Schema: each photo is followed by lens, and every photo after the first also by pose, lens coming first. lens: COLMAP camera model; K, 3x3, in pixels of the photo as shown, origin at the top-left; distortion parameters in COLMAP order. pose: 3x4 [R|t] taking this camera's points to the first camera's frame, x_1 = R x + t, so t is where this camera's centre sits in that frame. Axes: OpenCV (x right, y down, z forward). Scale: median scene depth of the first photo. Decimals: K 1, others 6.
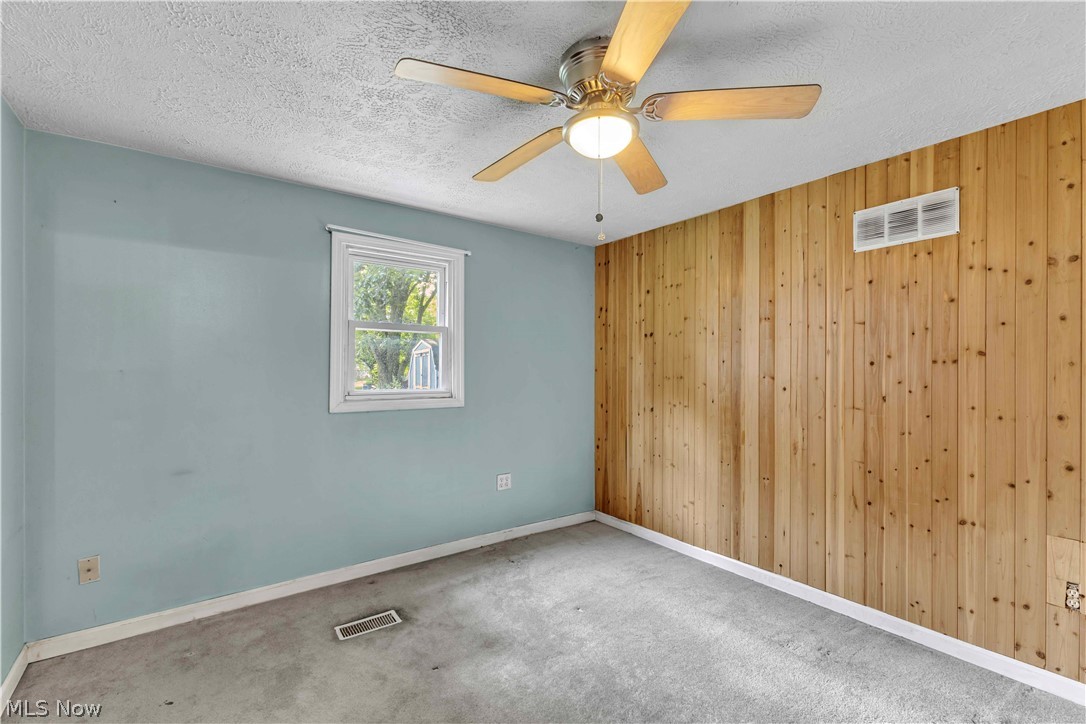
lens RADIAL K [[475.8, 0, 537.4], [0, 475.8, 364.1], [0, 0, 1]] dist [0.011126, -0.000922]
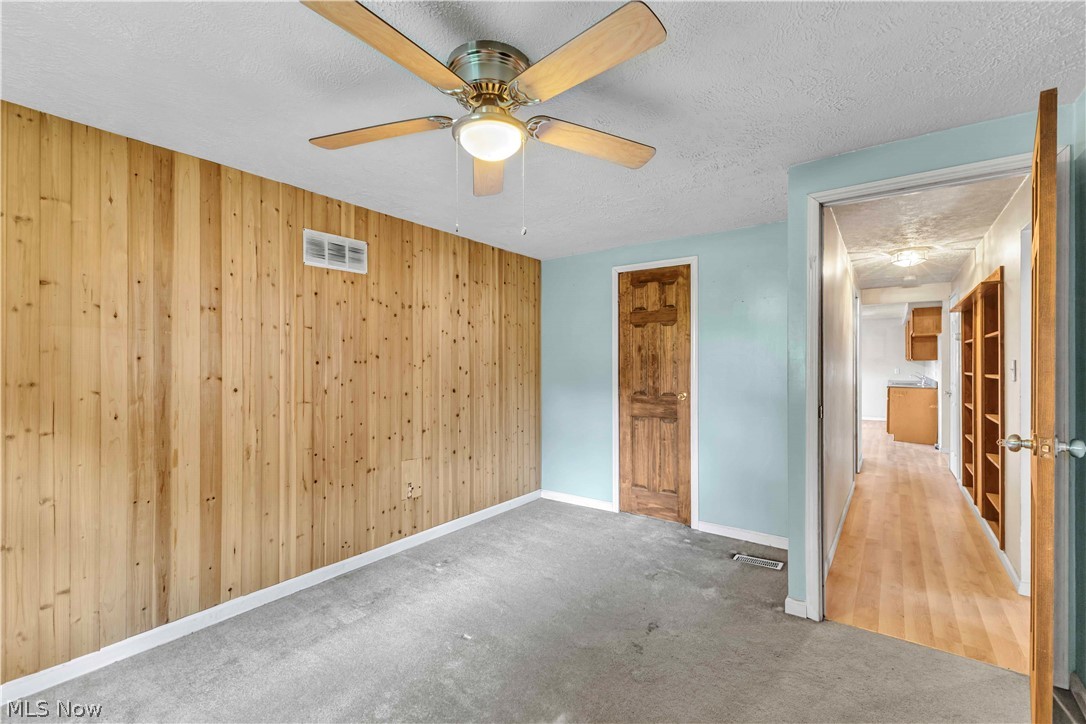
lens RADIAL K [[475.8, 0, 544.0], [0, 475.8, 365.7], [0, 0, 1]] dist [0.011126, -0.000922]
pose [[-0.310333, 0.000195, 0.950628, -0.544733], [-0.003792, 0.999992, -0.001443, 0.004902], [-0.950621, -0.004053, -0.310329, 0.760109]]
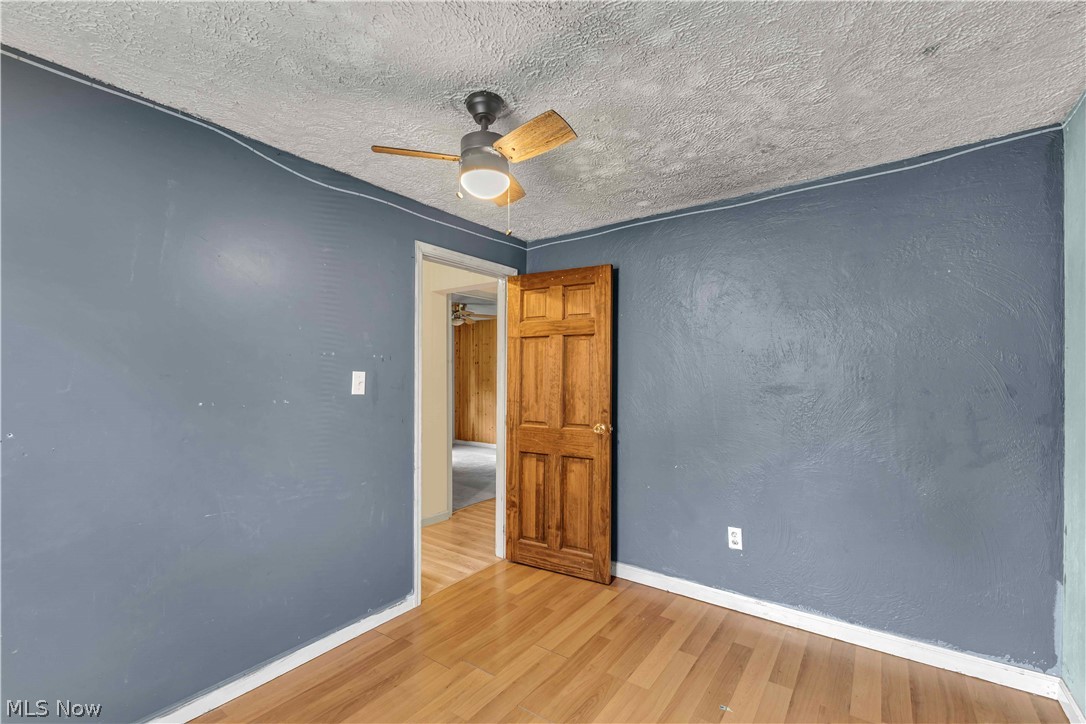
lens RADIAL K [[475.8, 0, 543.0], [0, 475.8, 367.7], [0, 0, 1]] dist [0.011126, -0.000922]
pose [[0.949273, -0.000067, 0.314454, -0.288984], [0.002307, 0.999975, -0.006750, -0.023907], [-0.314446, 0.007133, 0.949249, -1.935348]]
